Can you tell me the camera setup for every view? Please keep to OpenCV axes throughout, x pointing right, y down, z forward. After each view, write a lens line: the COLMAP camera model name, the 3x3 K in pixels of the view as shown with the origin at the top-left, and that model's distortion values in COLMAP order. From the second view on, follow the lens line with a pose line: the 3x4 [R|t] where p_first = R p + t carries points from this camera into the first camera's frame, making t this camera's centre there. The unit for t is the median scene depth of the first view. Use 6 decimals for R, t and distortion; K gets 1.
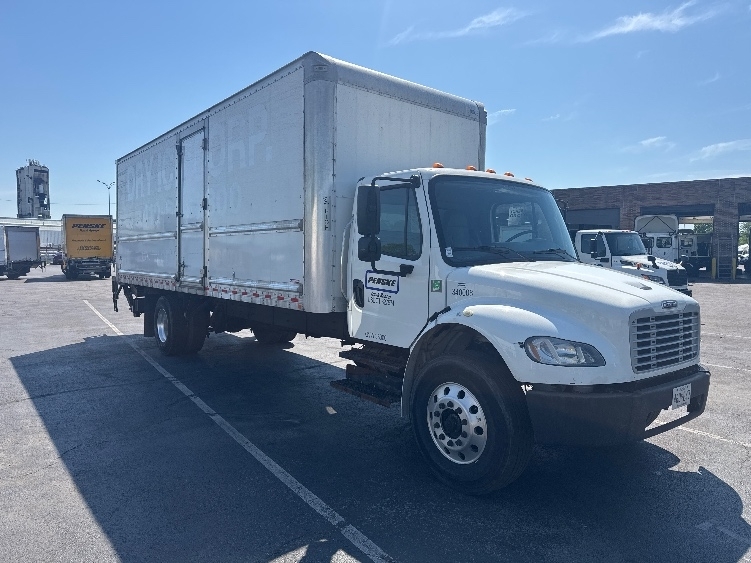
lens RADIAL K [[523.0, 0, 381.6], [0, 523.0, 277.9], [0, 0, 1]] dist [0.010122, -0.006171]
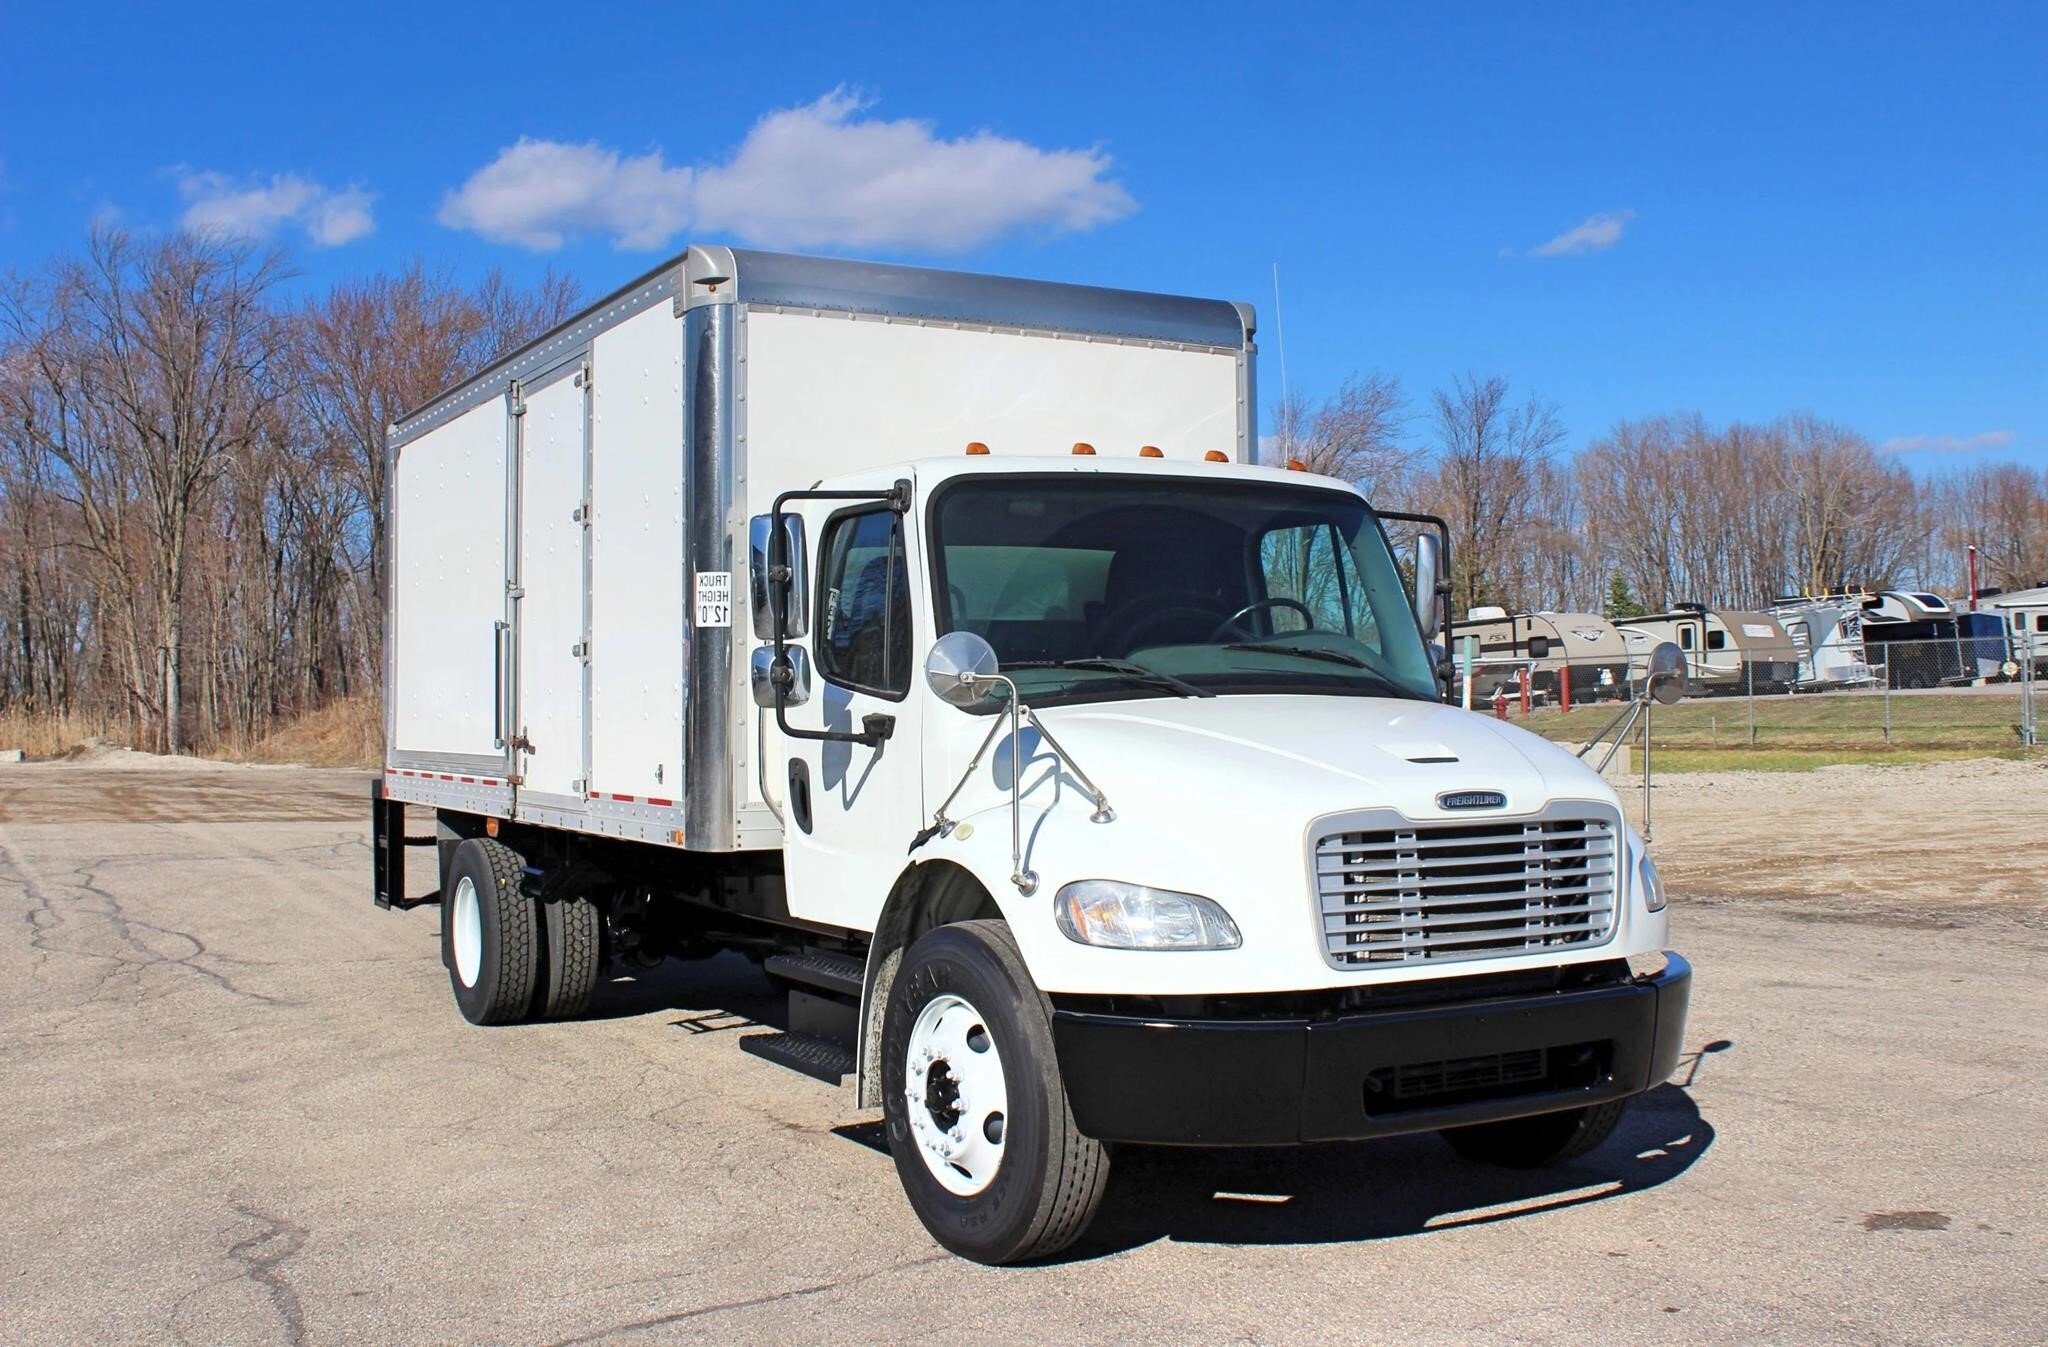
lens RADIAL K [[2063.3, 0, 1025.4], [0, 2063.3, 662.1], [0, 0, 1]] dist [-0.097580, 0.000000]
pose [[0.987271, -0.031586, -0.155878, 0.449468], [0.023493, 0.998292, -0.053491, 0.022927], [0.157302, 0.049148, 0.986327, -0.543278]]
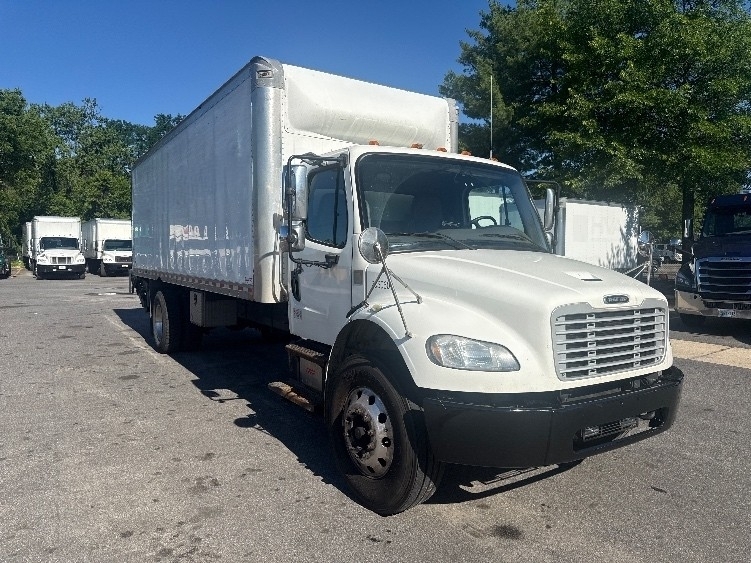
lens RADIAL K [[523.0, 0, 371.3], [0, 523.0, 282.8], [0, 0, 1]] dist [0.010122, -0.006171]
pose [[0.994211, -0.000102, -0.107446, 0.243746], [0.001965, 0.999849, 0.017237, 0.010572], [0.107428, -0.017349, 0.994062, 0.127685]]
